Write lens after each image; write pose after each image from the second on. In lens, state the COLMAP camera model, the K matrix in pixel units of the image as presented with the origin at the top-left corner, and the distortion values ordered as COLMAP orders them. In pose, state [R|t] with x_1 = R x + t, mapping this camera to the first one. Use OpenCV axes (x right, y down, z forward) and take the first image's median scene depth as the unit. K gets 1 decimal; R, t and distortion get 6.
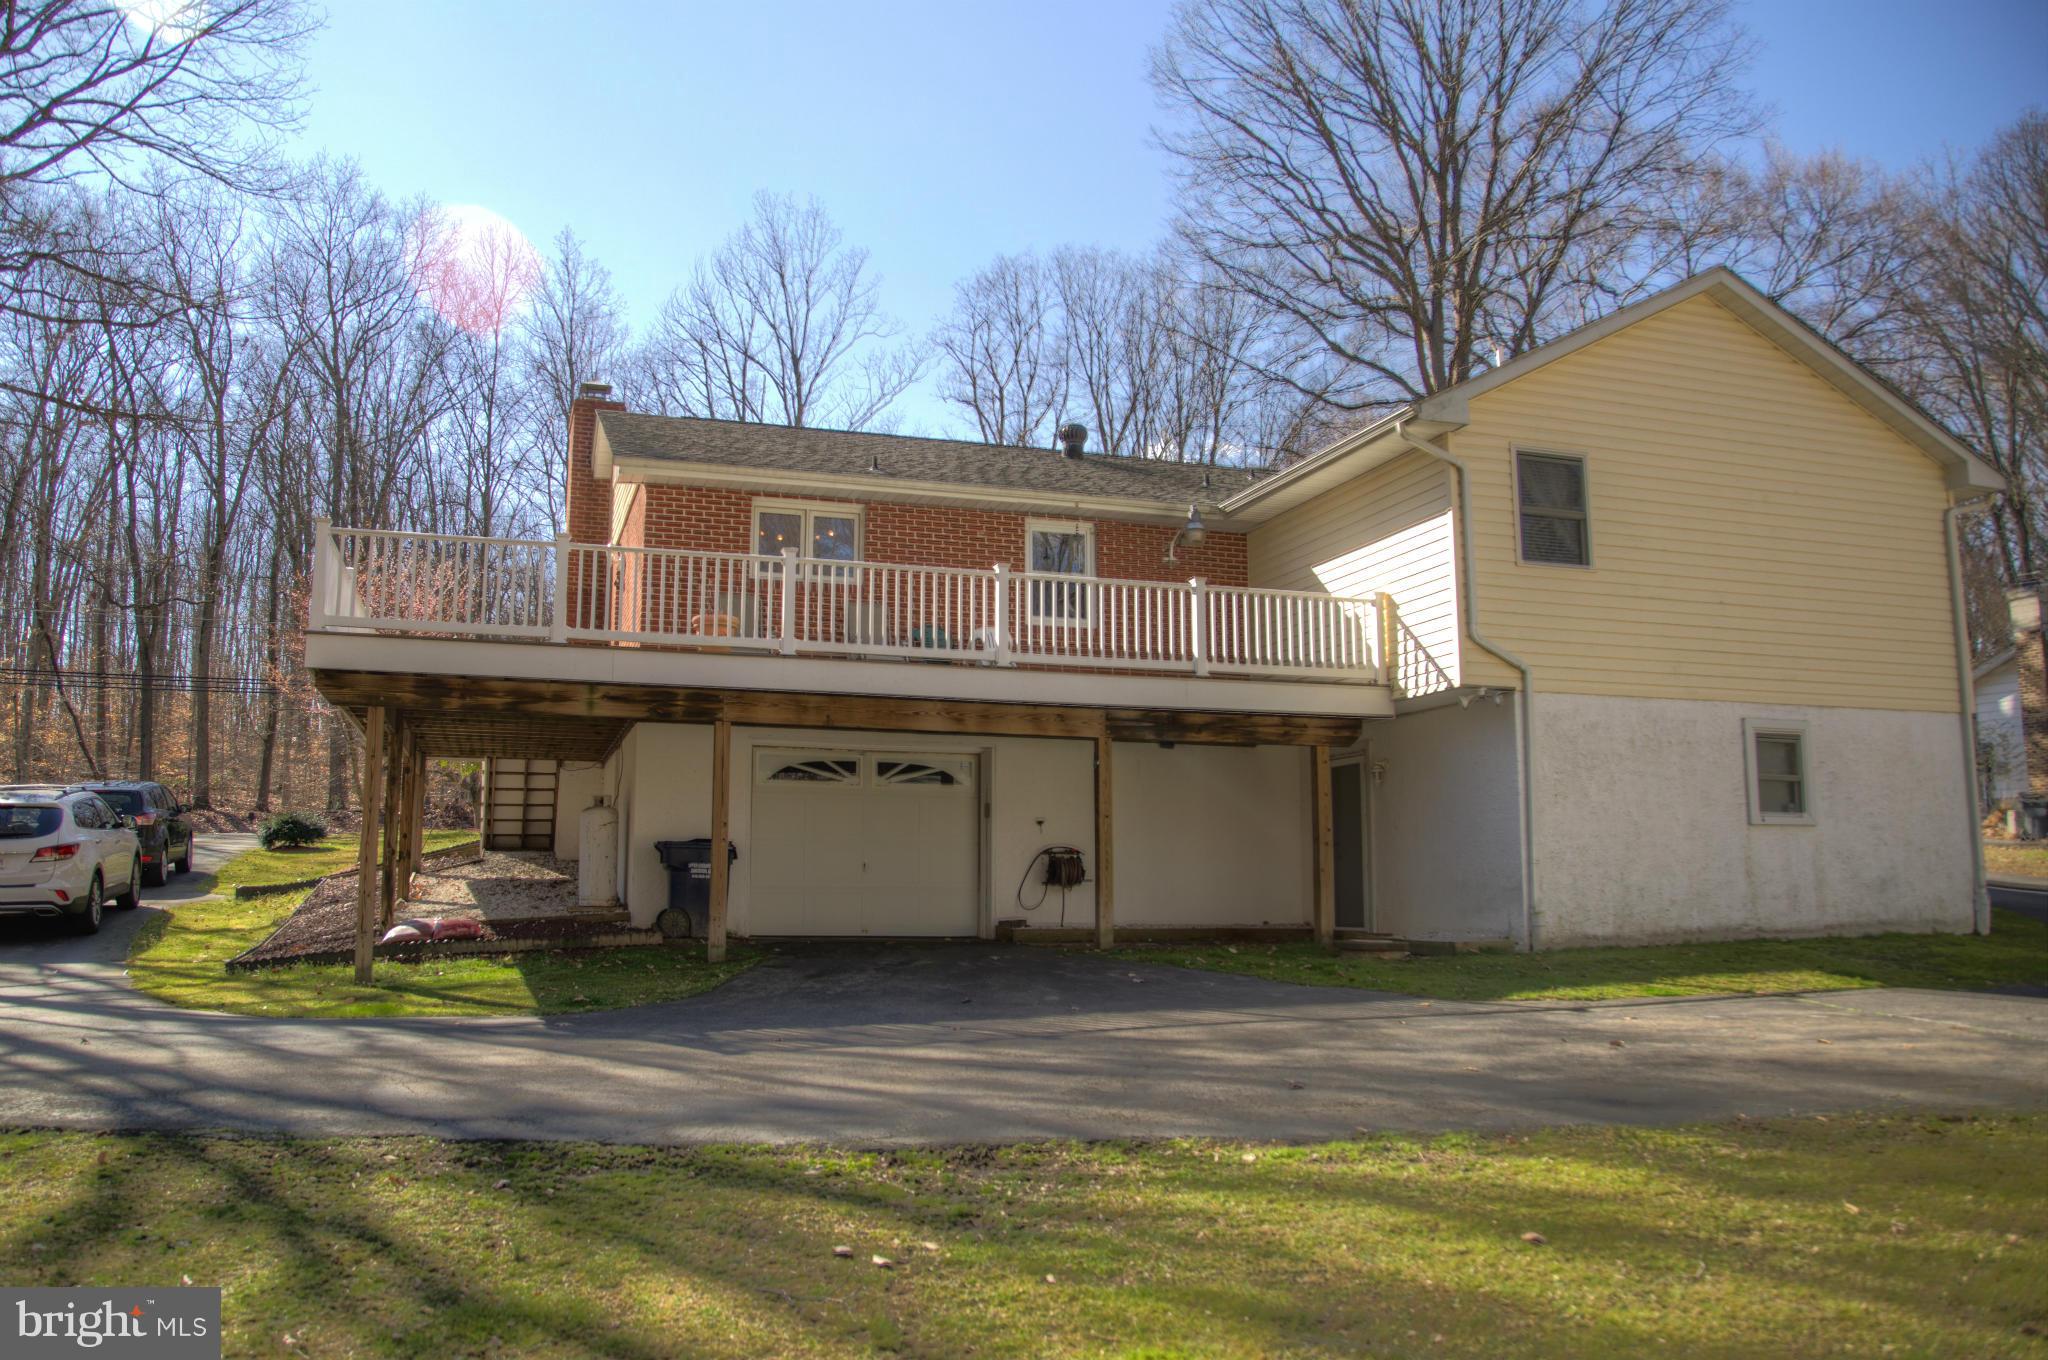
lens RADIAL K [[1615.2, 0, 1024.0], [0, 1615.2, 680.0], [0, 0, 1]] dist [-0.164834, -0.000975]
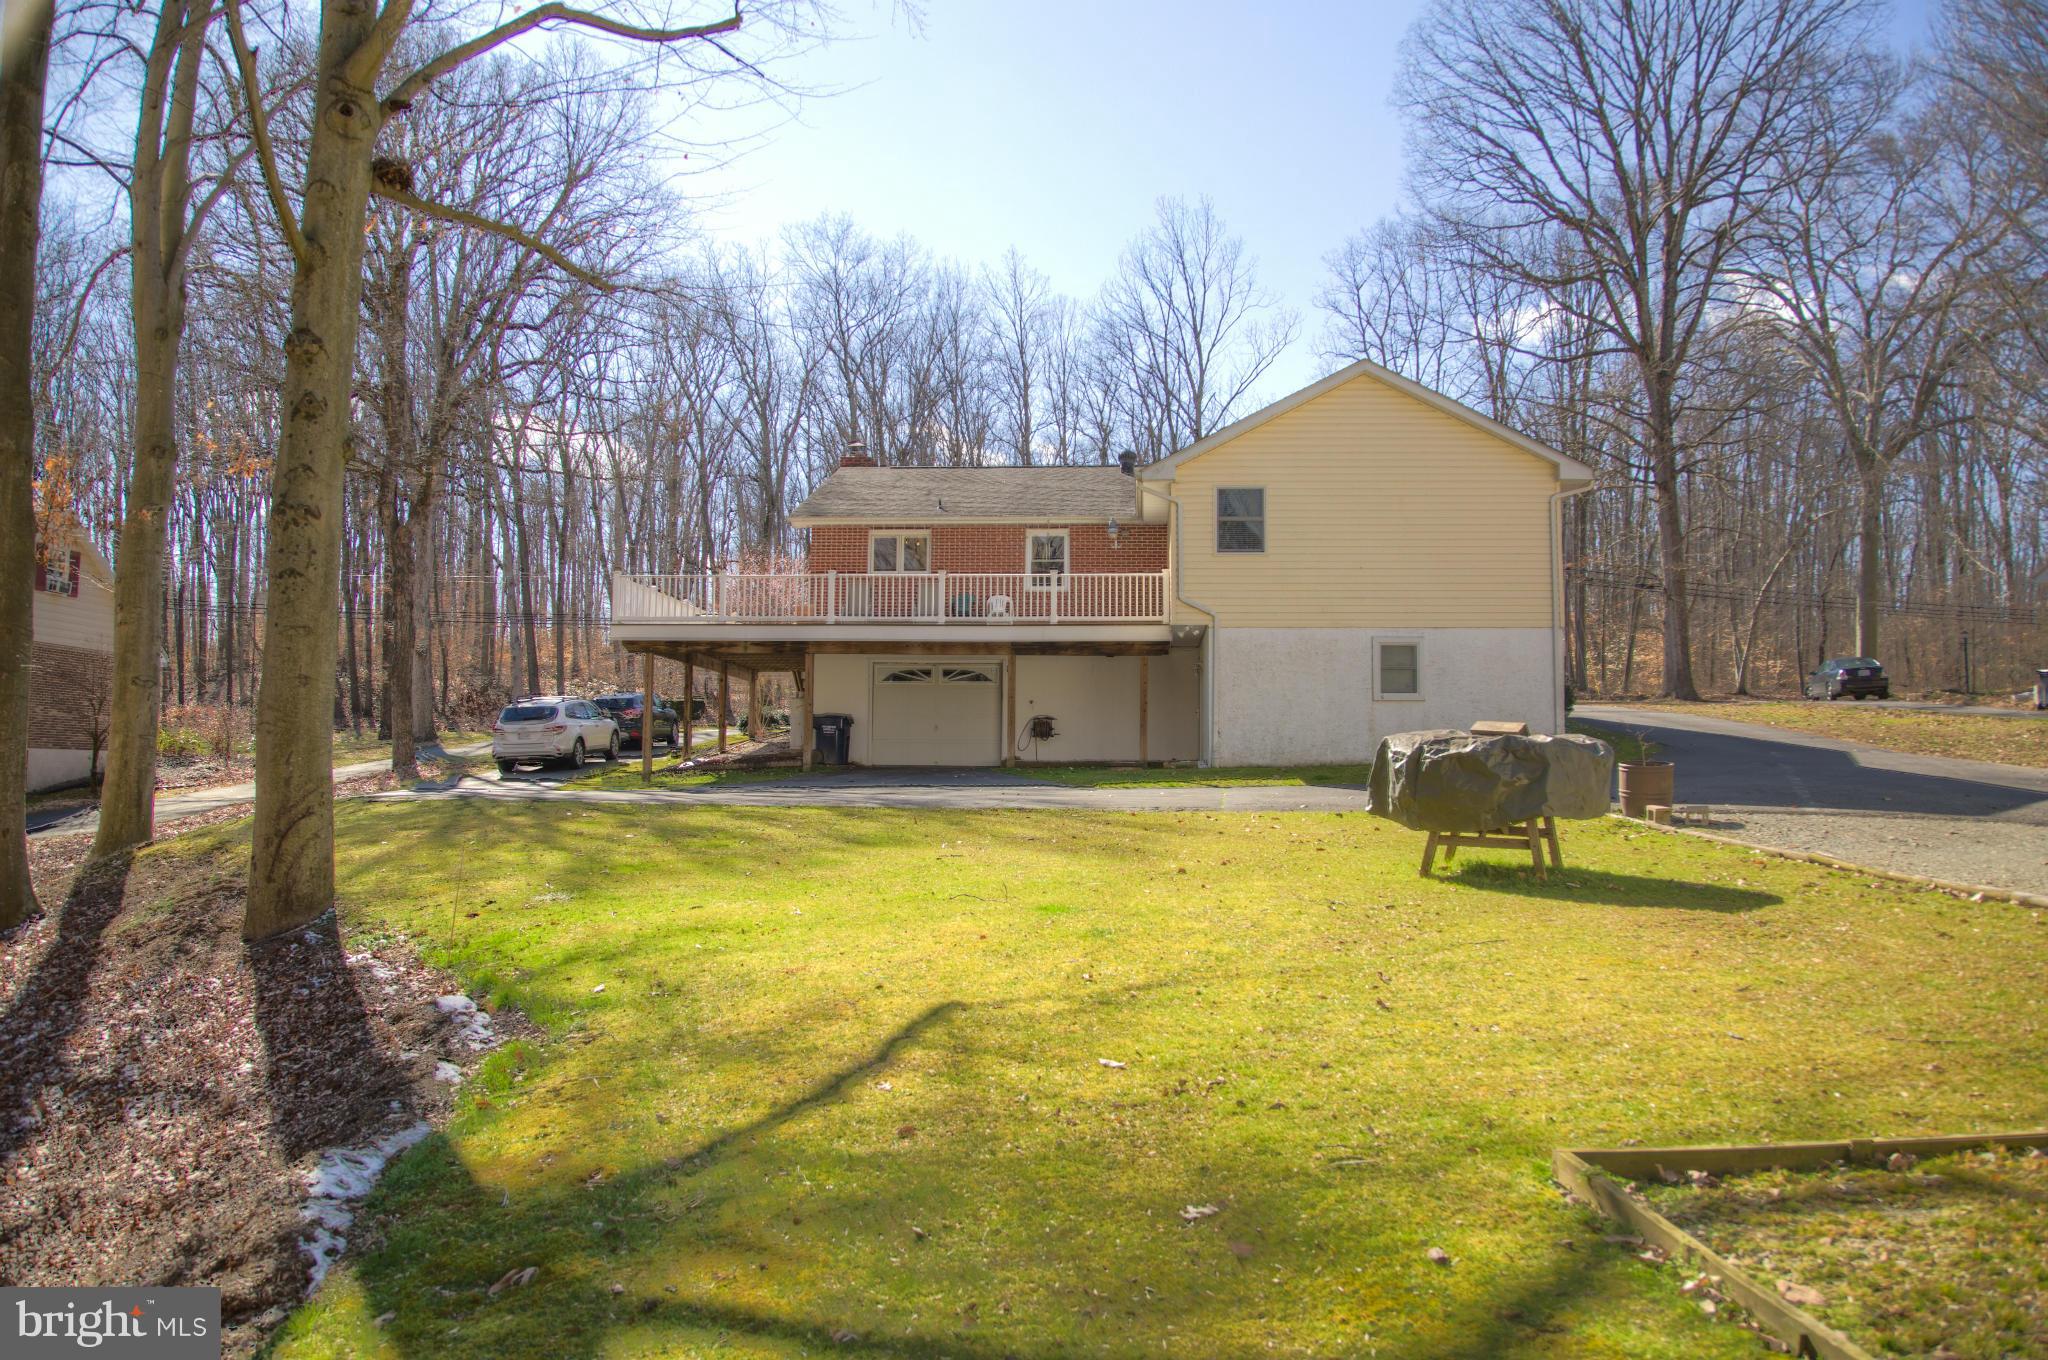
lens RADIAL K [[1413.3, 0, 1014.0], [0, 1413.3, 693.6], [0, 0, 1]] dist [-0.117162, 0.065576]
pose [[0.931171, -0.015526, -0.364252, 0.578309], [0.046672, 0.995949, 0.076861, -0.043166], [0.361583, -0.088571, 0.928123, -0.474073]]
